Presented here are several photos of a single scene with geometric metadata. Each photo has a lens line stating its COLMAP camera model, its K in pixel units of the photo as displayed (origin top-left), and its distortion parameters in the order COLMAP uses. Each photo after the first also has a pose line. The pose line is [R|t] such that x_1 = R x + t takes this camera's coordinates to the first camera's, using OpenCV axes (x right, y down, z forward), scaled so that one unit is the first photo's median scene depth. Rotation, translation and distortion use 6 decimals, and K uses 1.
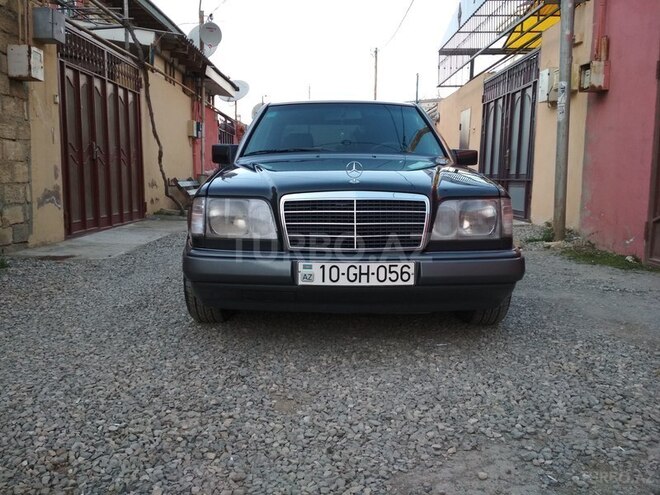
lens RADIAL K [[586.7, 0, 332.1], [0, 586.7, 244.5], [0, 0, 1]] dist [0.093898, -0.176369]
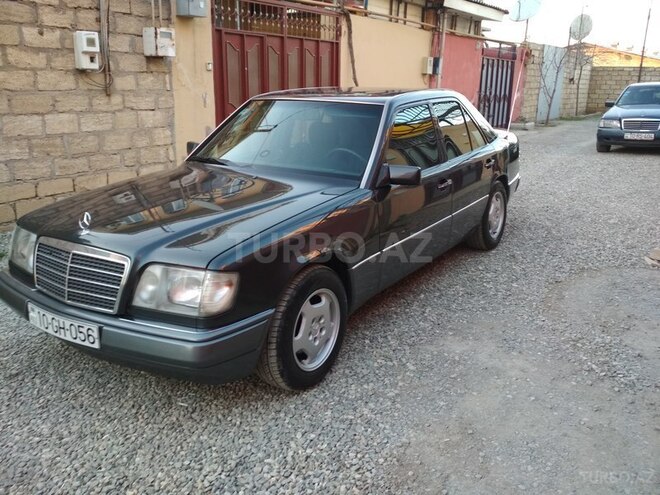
lens RADIAL K [[586.7, 0, 332.1], [0, 586.7, 244.5], [0, 0, 1]] dist [0.093898, -0.176369]
pose [[0.826158, 0.153201, -0.542211, 0.443076], [-0.071142, 0.982986, 0.169343, -0.135856], [0.558929, -0.101330, 0.823001, 0.193392]]
